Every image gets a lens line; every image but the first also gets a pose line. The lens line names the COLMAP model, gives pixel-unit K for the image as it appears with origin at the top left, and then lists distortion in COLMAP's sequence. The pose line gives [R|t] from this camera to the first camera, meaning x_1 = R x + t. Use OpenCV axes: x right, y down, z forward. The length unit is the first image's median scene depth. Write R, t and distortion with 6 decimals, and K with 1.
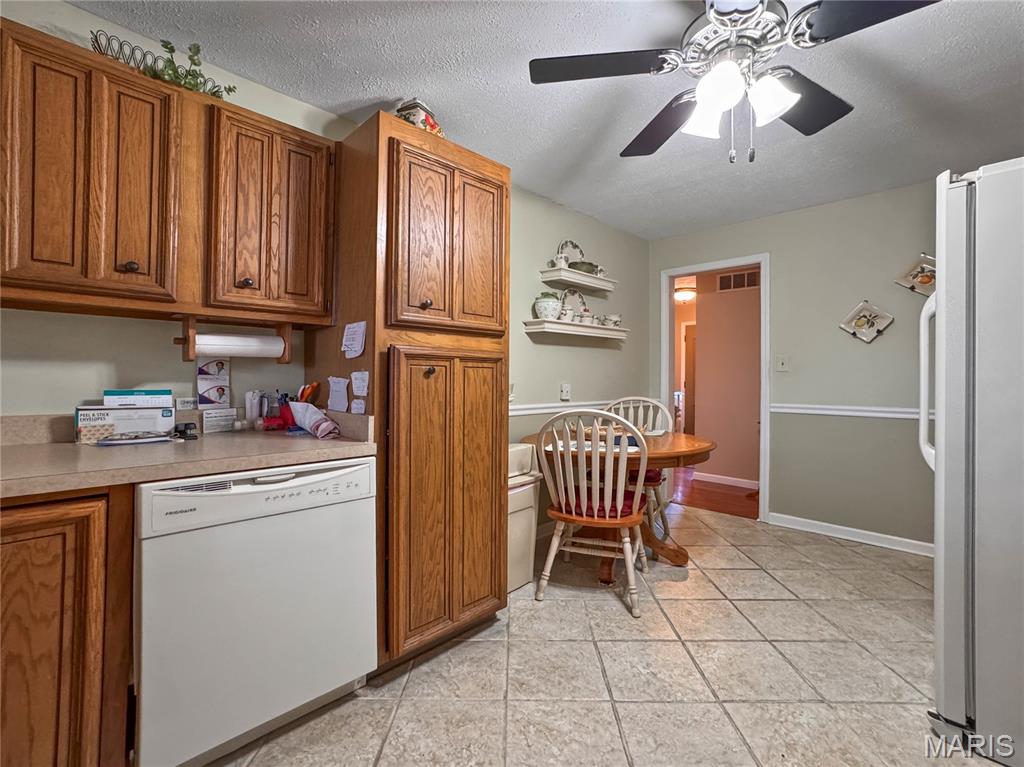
lens RADIAL K [[415.8, 0, 470.9], [0, 415.8, 376.9], [0, 0, 1]] dist [-0.002480, -0.000009]
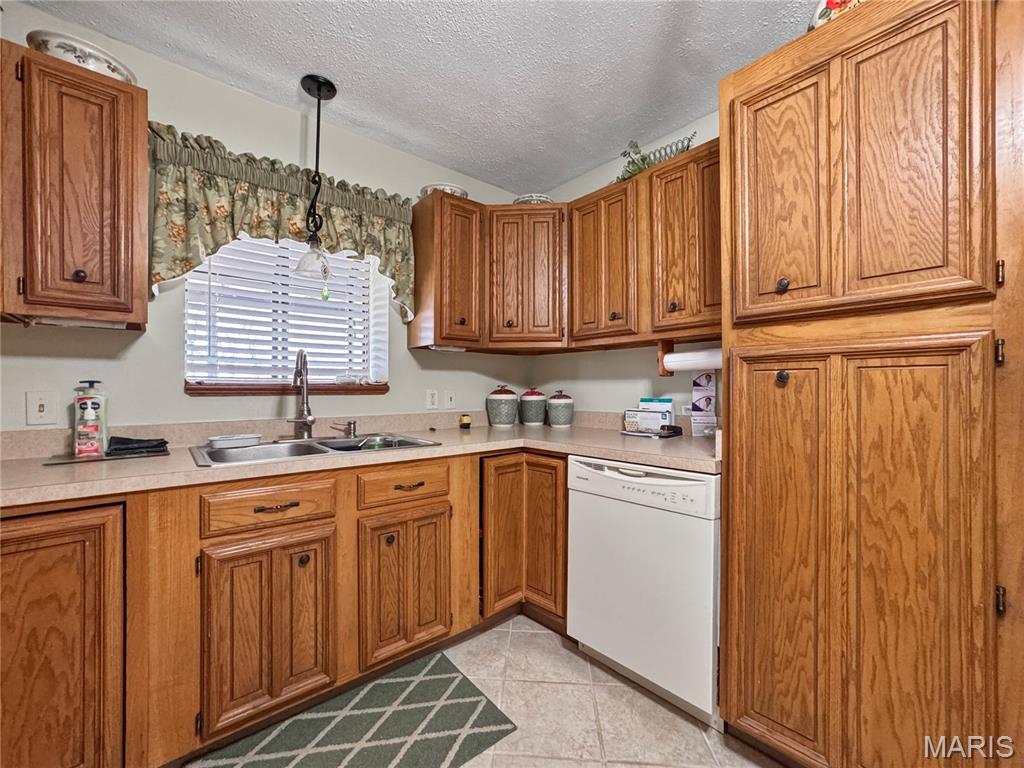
lens RADIAL K [[429.1, 0, 517.2], [0, 429.1, 387.7], [0, 0, 1]] dist [-0.034712, 0.017177]
pose [[0.039918, -0.011178, -0.999140, 0.589993], [0.007825, 0.999910, -0.010874, 0.008130], [0.999172, -0.007384, 0.040002, 0.489391]]
